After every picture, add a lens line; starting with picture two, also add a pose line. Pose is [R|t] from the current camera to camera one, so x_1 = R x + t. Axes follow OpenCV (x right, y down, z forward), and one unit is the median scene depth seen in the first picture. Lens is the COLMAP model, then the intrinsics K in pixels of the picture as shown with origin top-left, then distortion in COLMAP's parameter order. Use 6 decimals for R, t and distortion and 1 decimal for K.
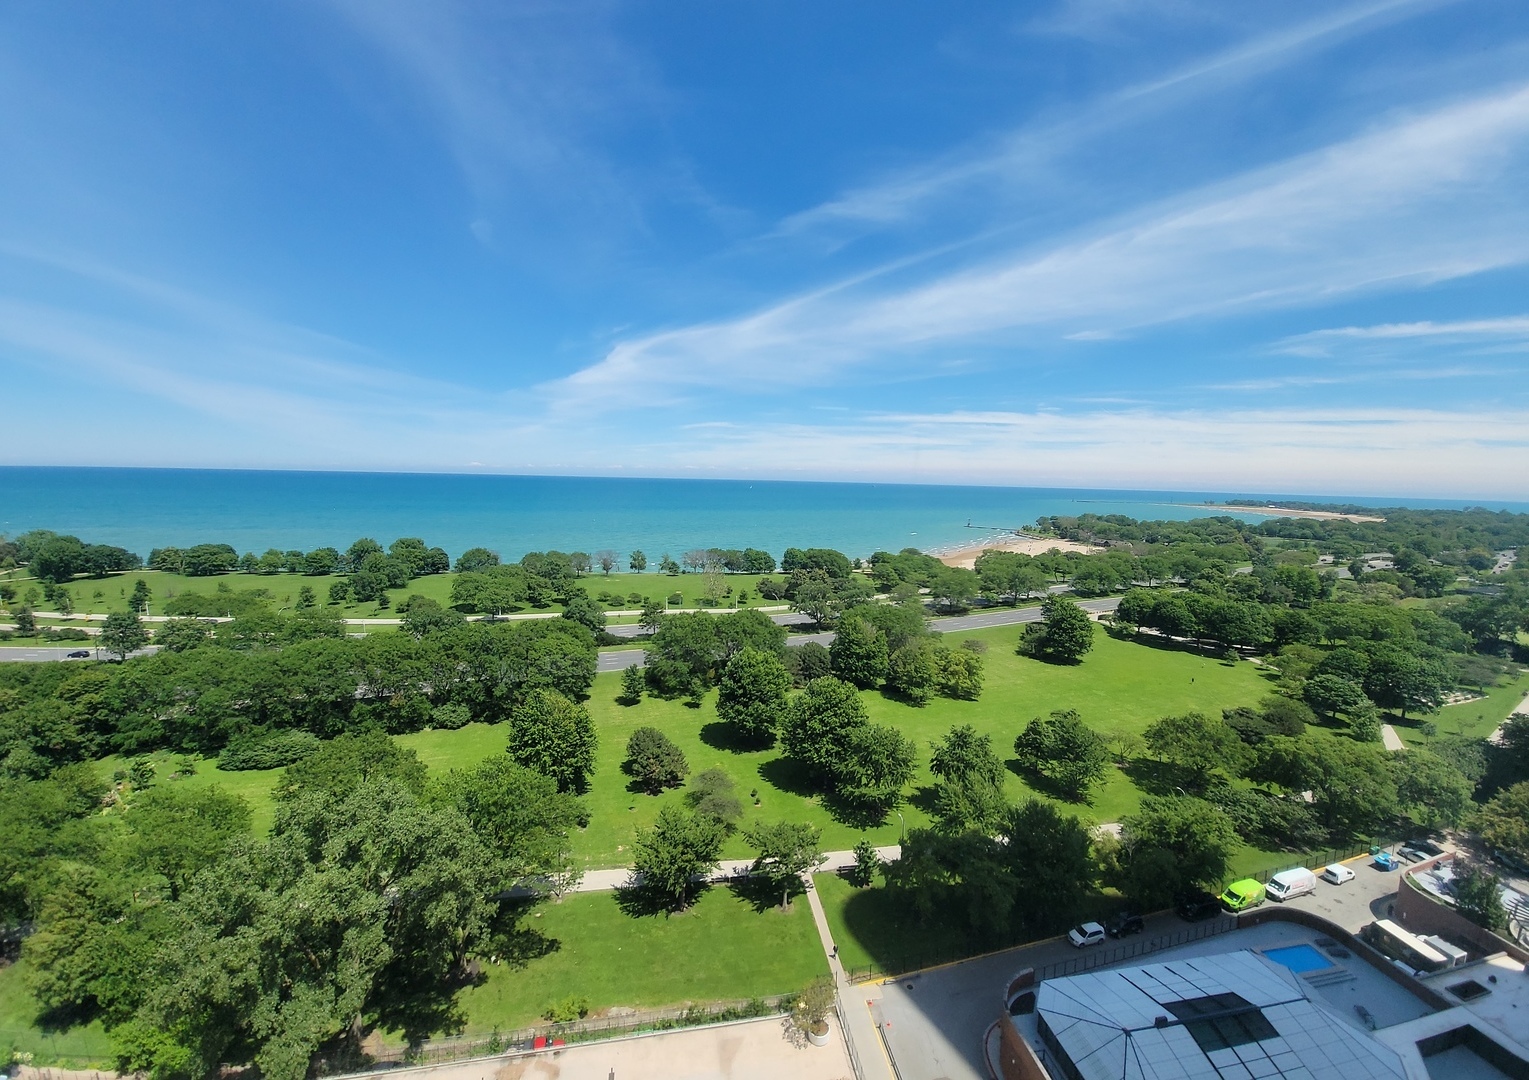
lens RADIAL K [[511.9, 0, 758.1], [0, 511.9, 541.4], [0, 0, 1]] dist [-0.014372, -0.000029]
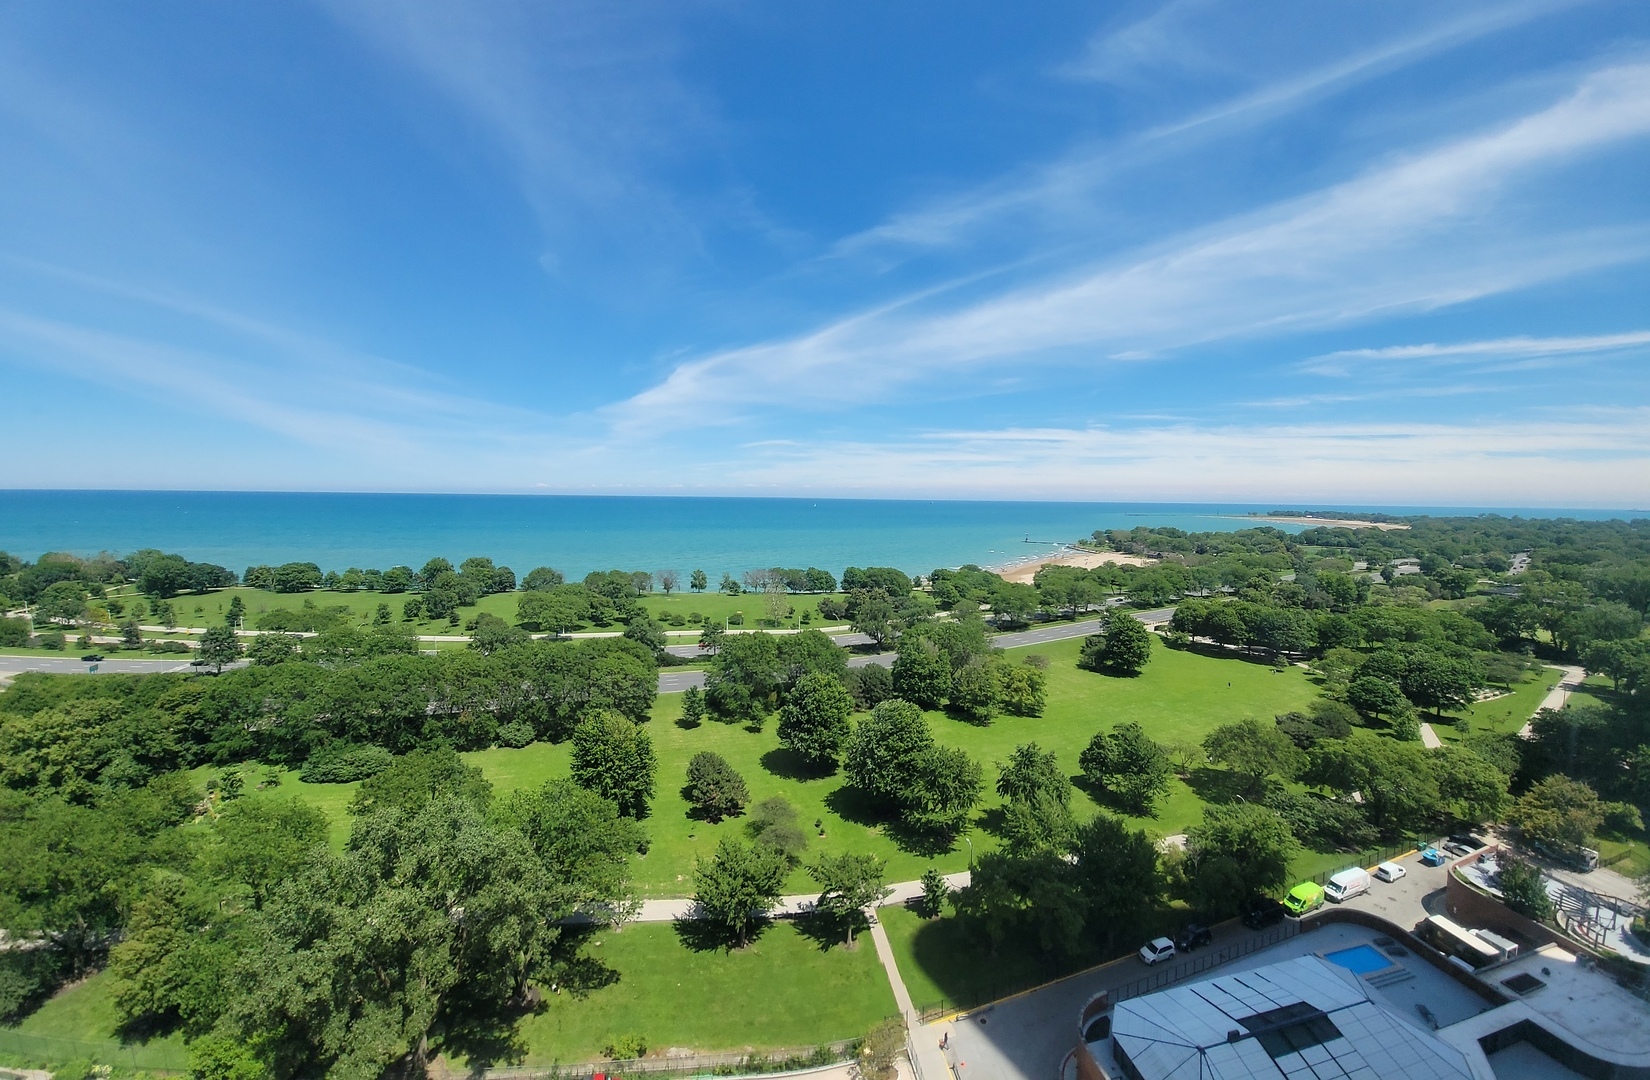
lens RADIAL K [[620.2, 0, 830.5], [0, 620.2, 540.1], [0, 0, 1]] dist [0.000528, 0.000063]
pose [[0.999255, -0.013280, 0.036225, -0.023498], [0.015311, 0.998292, -0.056373, 0.038743], [-0.035415, 0.056886, 0.997752, -0.261275]]
